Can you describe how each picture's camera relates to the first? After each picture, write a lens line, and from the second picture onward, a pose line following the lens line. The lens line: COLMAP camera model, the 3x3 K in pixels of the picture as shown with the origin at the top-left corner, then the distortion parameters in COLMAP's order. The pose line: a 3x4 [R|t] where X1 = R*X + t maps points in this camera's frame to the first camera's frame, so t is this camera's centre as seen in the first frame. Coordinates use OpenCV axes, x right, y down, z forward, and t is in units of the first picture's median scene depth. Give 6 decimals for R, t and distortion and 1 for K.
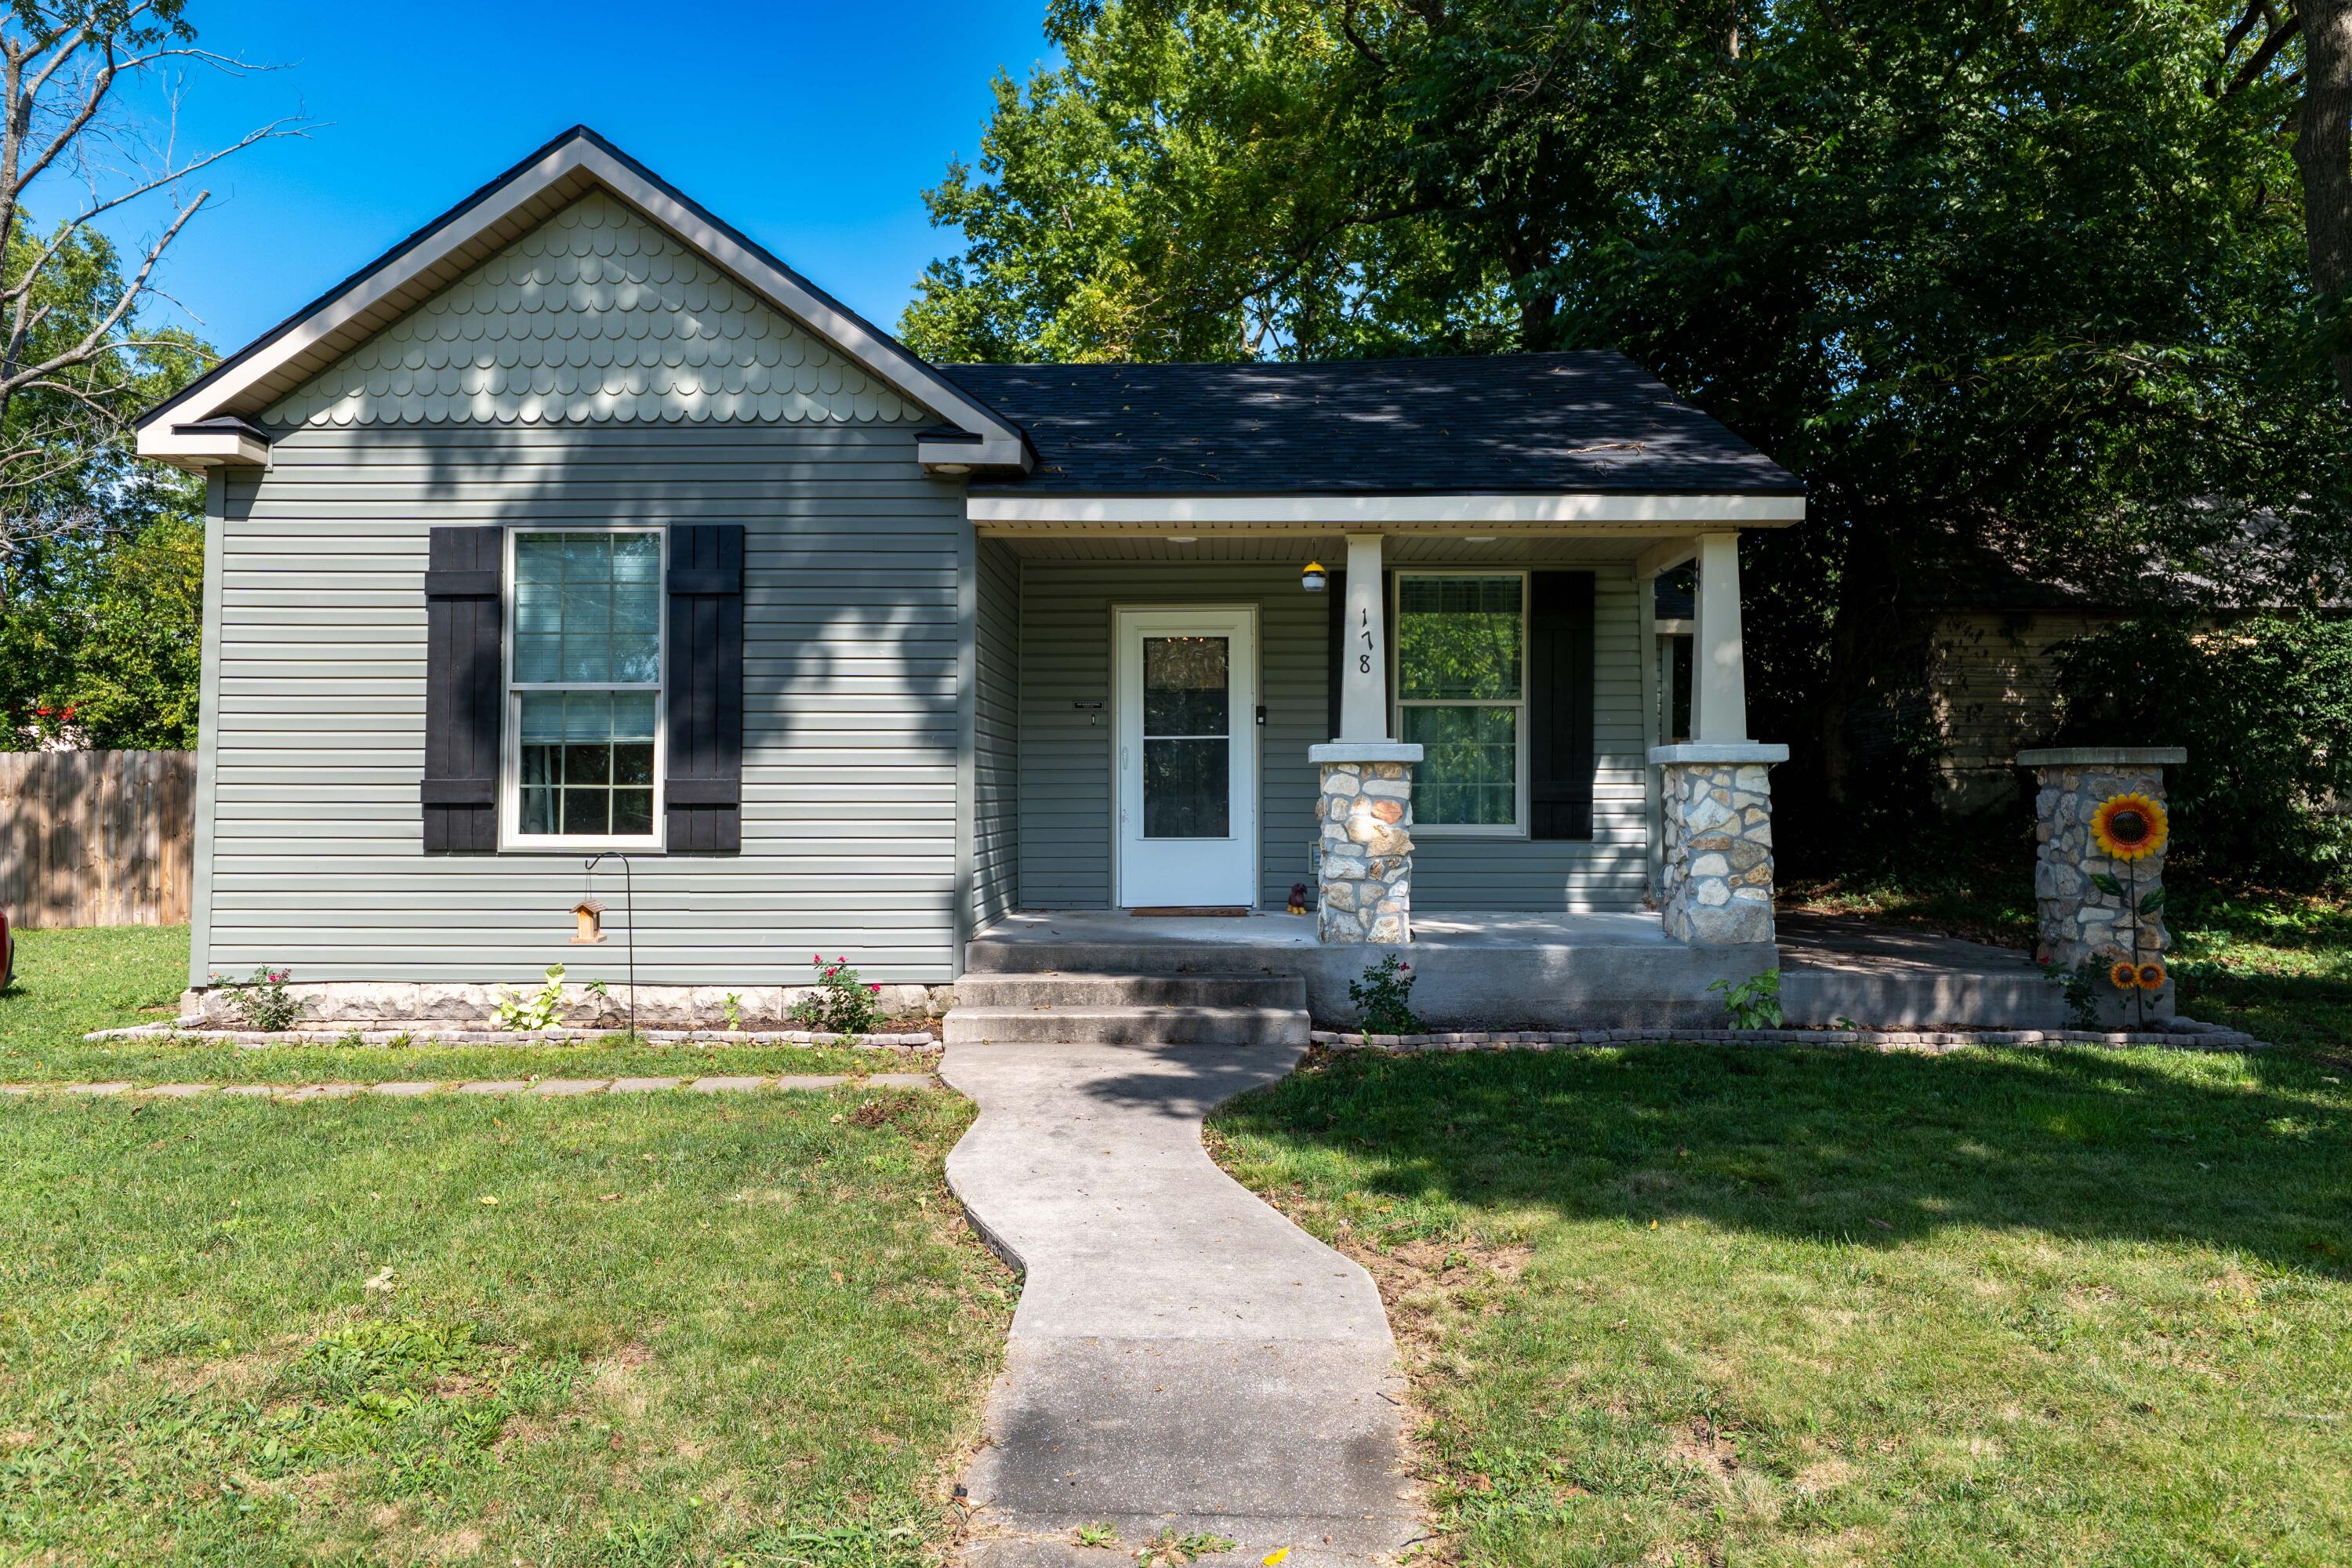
lens RADIAL K [[1609.8, 0, 1178.6], [0, 1609.8, 781.1], [0, 0, 1]] dist [0.003805, 0.002194]
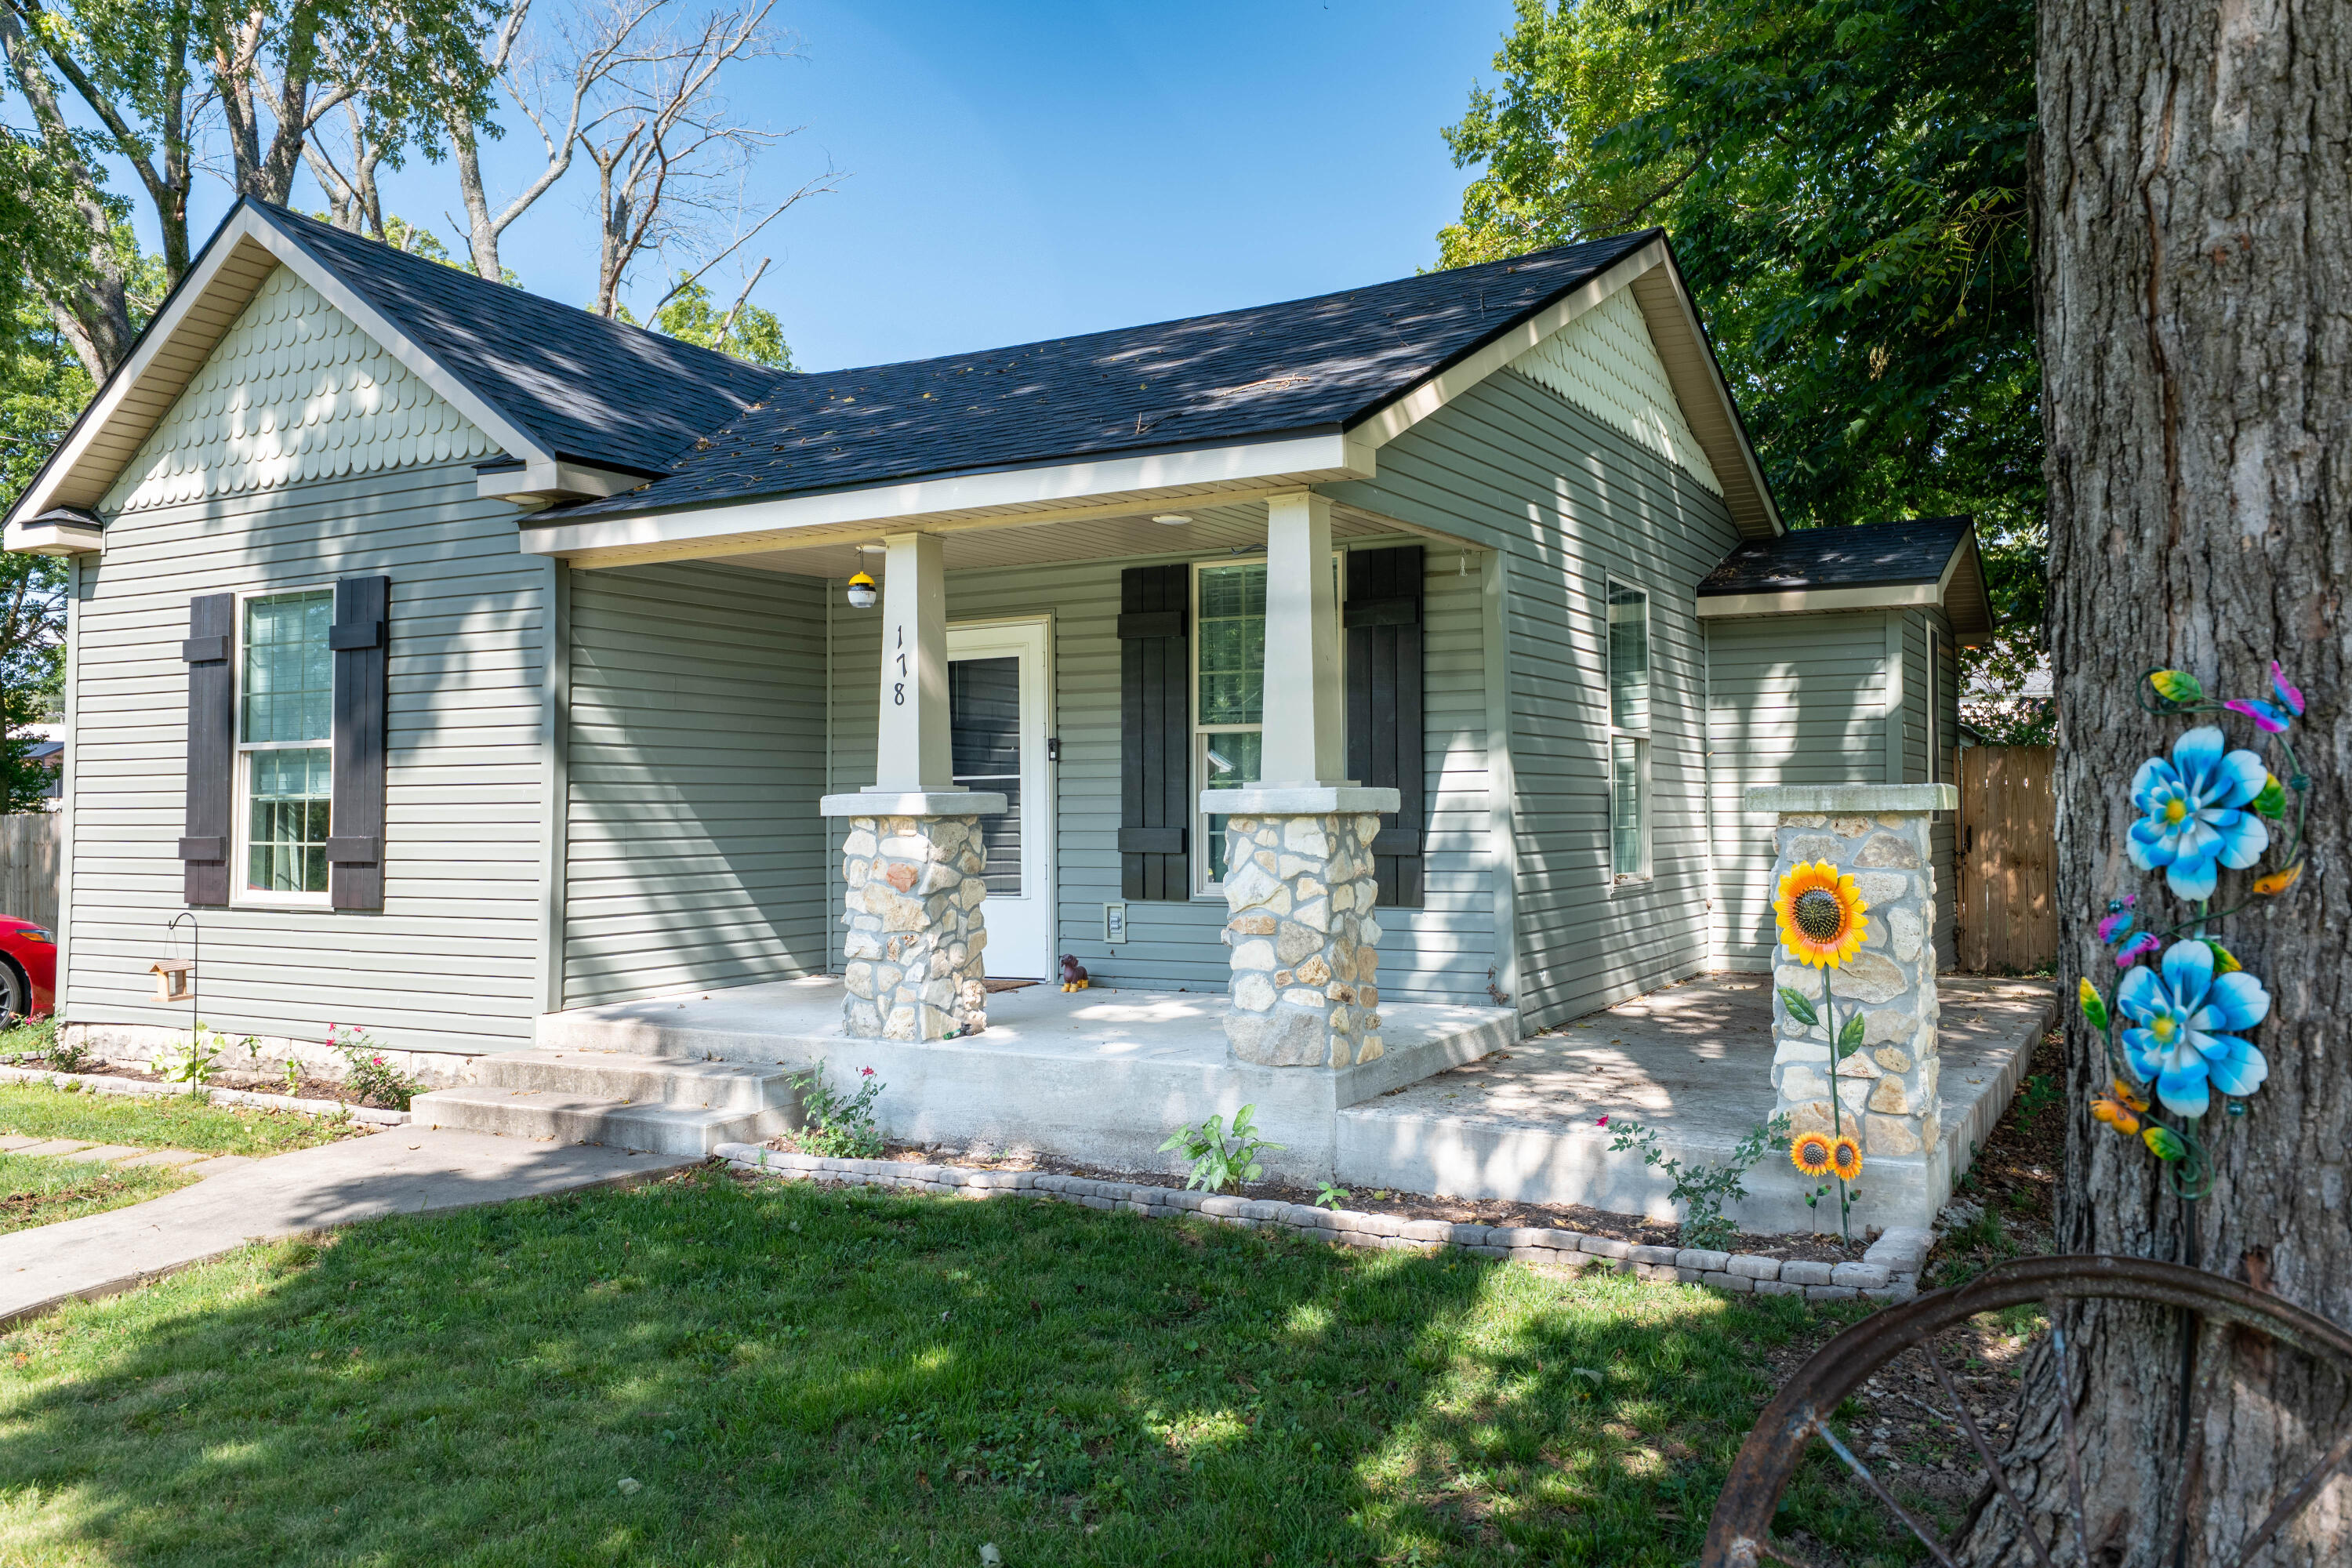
lens RADIAL K [[1835.2, 0, 1297.3], [0, 1835.2, 799.8], [0, 0, 1]] dist [-0.000452, 0.001715]
pose [[0.882116, -0.009469, -0.470938, 0.736100], [0.010428, 0.999945, -0.000574, -0.017050], [0.470917, -0.004405, 0.882166, 0.281093]]
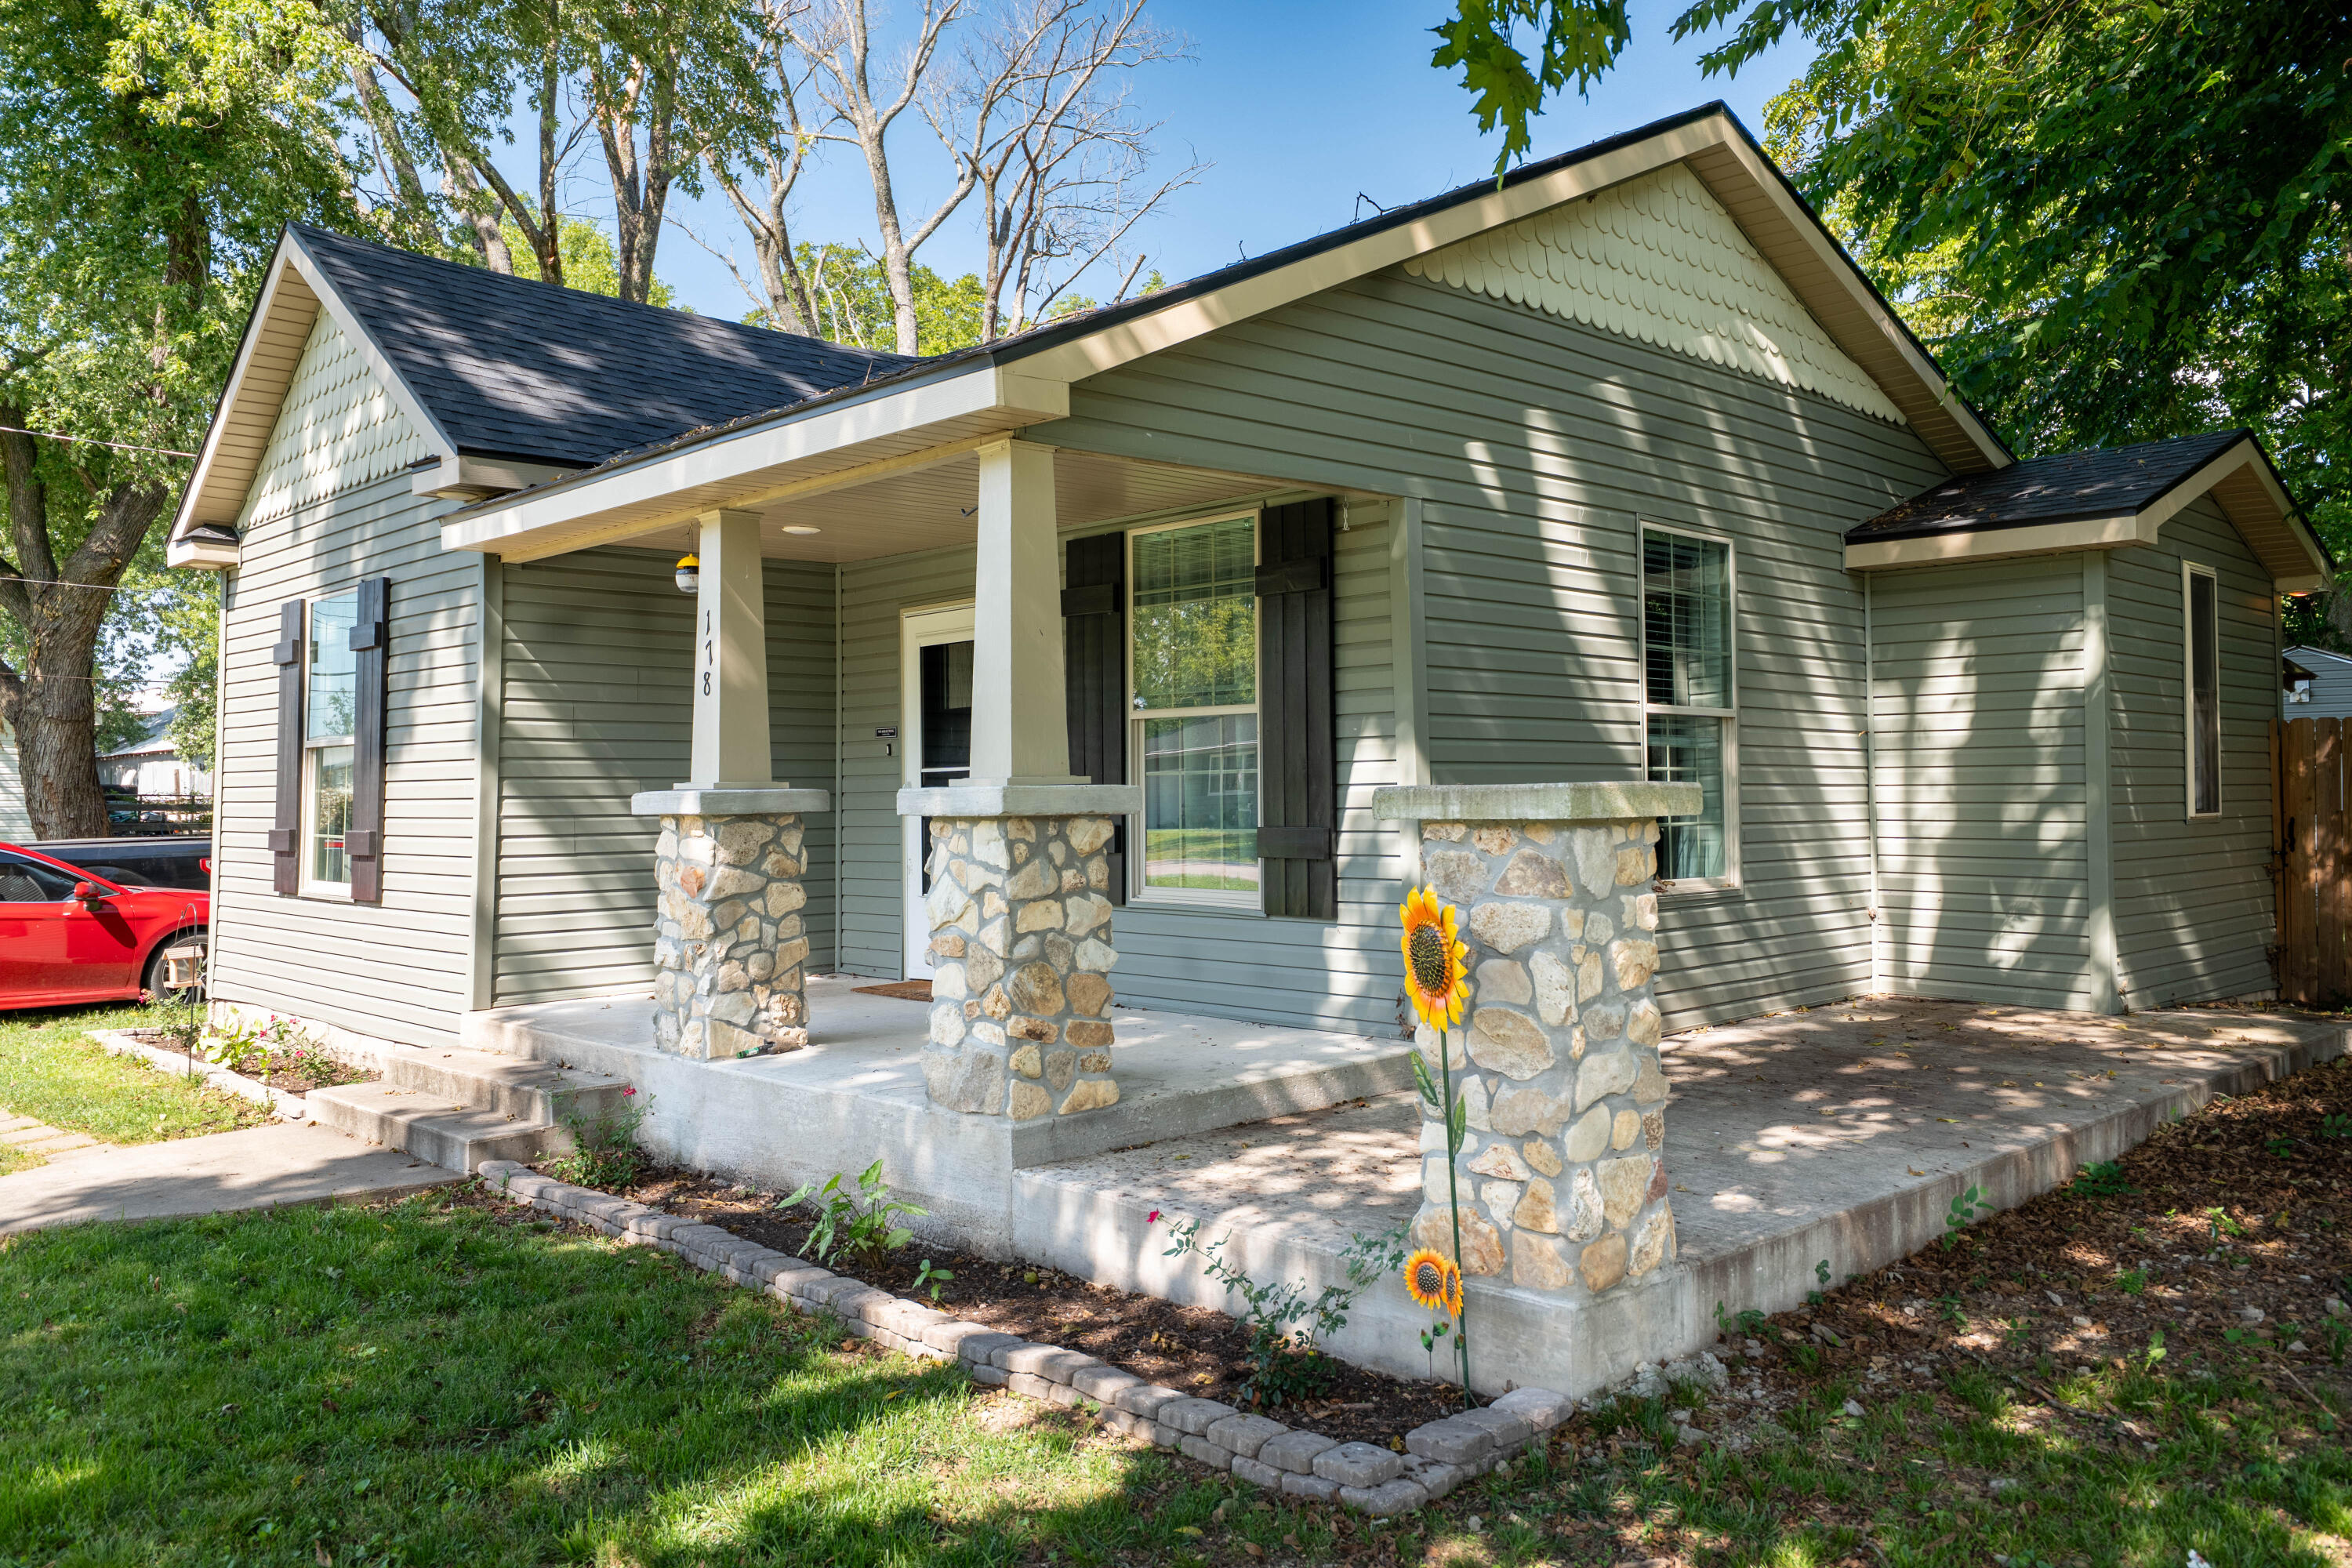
lens RADIAL K [[1835.2, 0, 1252.9], [0, 1835.2, 761.0], [0, 0, 1]] dist [-0.000452, 0.001715]
pose [[0.699436, -0.019843, -0.714420, 0.919165], [0.013714, 0.999803, -0.014344, -0.020959], [0.714564, 0.000235, 0.699570, 0.587700]]
